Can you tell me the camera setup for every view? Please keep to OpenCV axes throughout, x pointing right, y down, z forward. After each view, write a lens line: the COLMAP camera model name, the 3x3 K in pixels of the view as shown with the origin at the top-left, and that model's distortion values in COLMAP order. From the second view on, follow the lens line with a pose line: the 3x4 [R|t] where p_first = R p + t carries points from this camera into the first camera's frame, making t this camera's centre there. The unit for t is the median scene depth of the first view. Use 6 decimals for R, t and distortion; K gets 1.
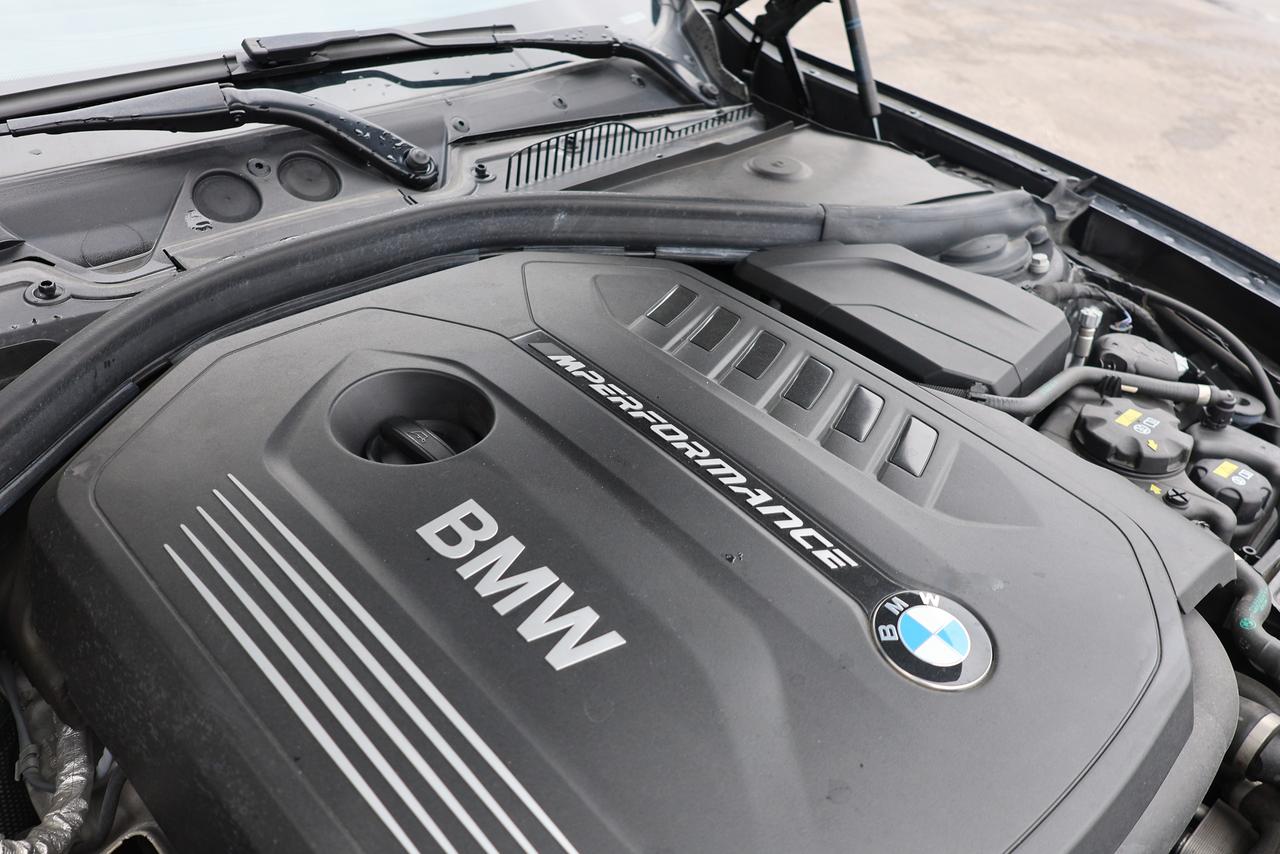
lens RADIAL K [[1028.9, 0, 640.0], [0, 1028.9, 427.0], [0, 0, 1]] dist [0.011015, 0.007157]
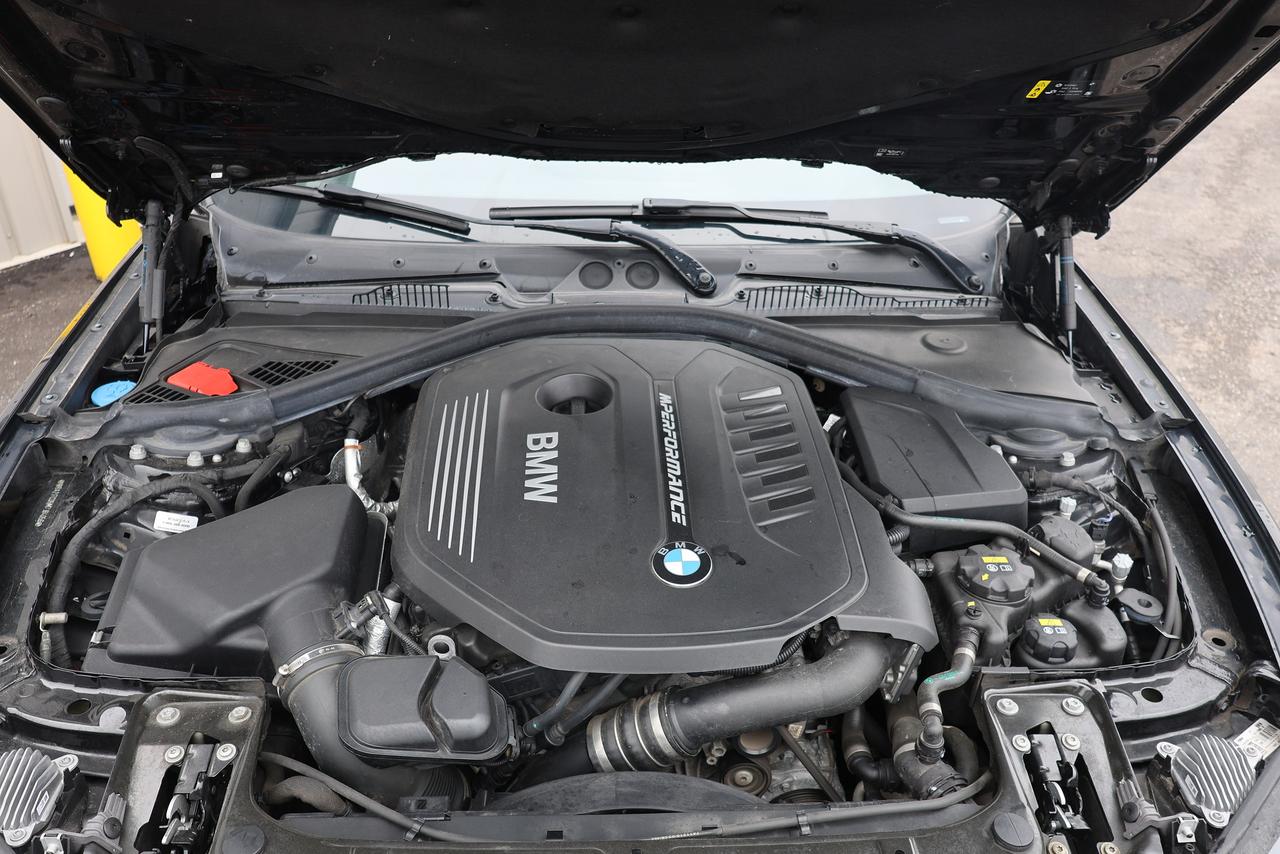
lens RADIAL K [[1028.9, 0, 640.0], [0, 1028.9, 427.0], [0, 0, 1]] dist [0.011015, 0.007157]
pose [[0.759476, 0.311055, -0.571350, 0.801608], [-0.355441, 0.934005, 0.036015, -0.053257], [0.544846, 0.175729, 0.819916, -0.456076]]
